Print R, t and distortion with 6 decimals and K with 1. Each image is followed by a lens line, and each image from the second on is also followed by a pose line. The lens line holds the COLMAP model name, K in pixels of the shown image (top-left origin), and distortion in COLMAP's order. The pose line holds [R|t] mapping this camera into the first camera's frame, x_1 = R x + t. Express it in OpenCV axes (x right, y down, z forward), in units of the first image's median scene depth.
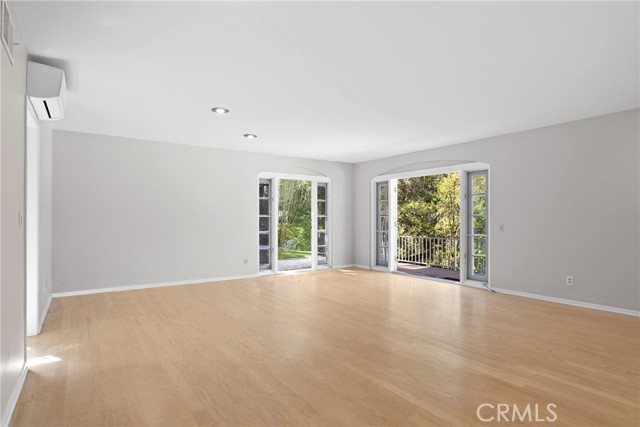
lens RADIAL K [[349.4, 0, 316.8], [0, 349.4, 215.0], [0, 0, 1]] dist [-0.011743, 0.002476]
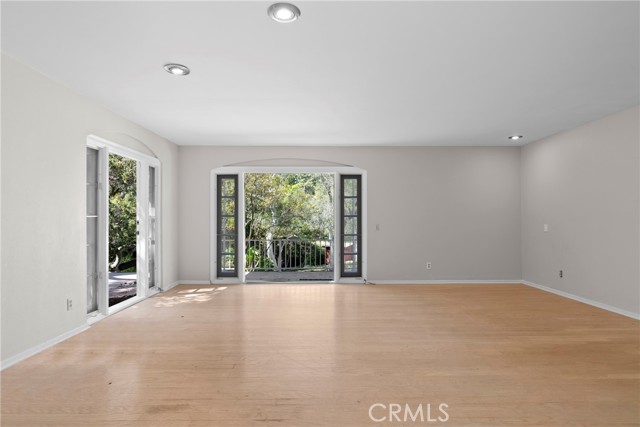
lens RADIAL K [[349.4, 0, 318.5], [0, 349.4, 214.9], [0, 0, 1]] dist [-0.011743, 0.002476]
pose [[0.561731, 0.008088, 0.827281, -0.470800], [-0.006331, 0.999965, -0.005477, 0.003391], [-0.827296, -0.002161, 0.561762, 0.461822]]
